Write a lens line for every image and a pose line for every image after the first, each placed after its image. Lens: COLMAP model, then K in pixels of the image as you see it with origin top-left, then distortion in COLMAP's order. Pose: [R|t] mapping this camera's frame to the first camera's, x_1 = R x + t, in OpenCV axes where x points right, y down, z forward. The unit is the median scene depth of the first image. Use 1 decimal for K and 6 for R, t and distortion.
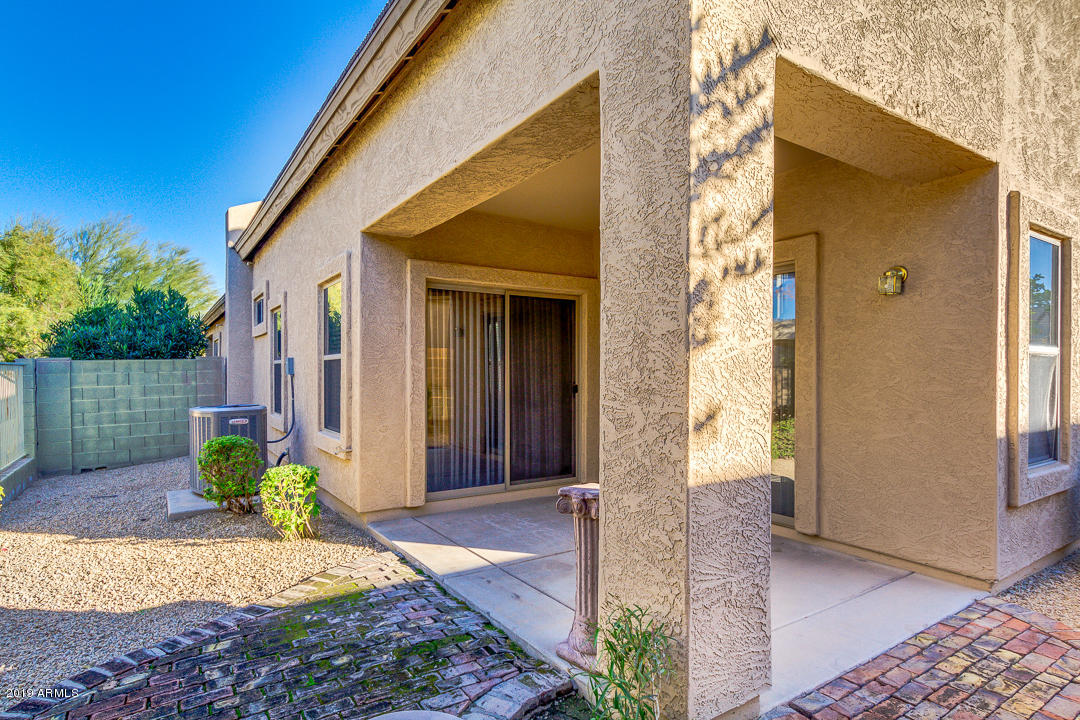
lens RADIAL K [[597.9, 0, 539.8], [0, 597.9, 367.9], [0, 0, 1]] dist [0.004301, 0.000294]
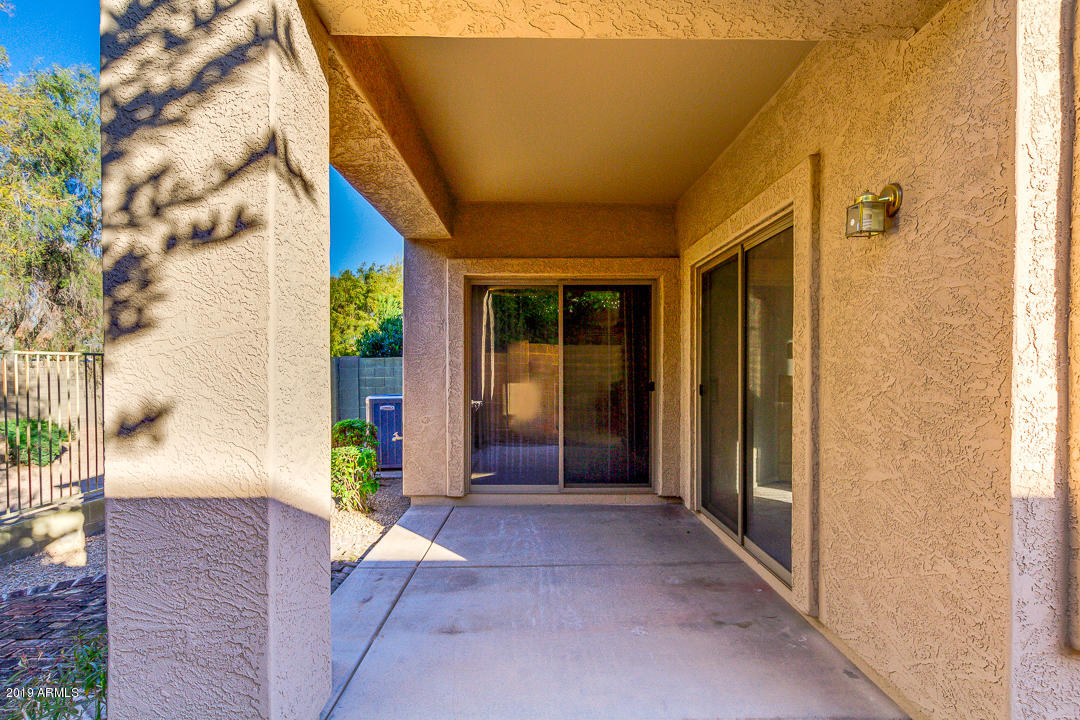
lens RADIAL K [[570.6, 0, 539.3], [0, 570.6, 366.6], [0, 0, 1]] dist [0.004486, -0.000019]
pose [[0.827855, 0.000566, -0.560942, 0.591412], [0.002565, 0.999985, 0.004794, 0.002388], [0.560936, -0.005407, 0.827841, 0.331592]]
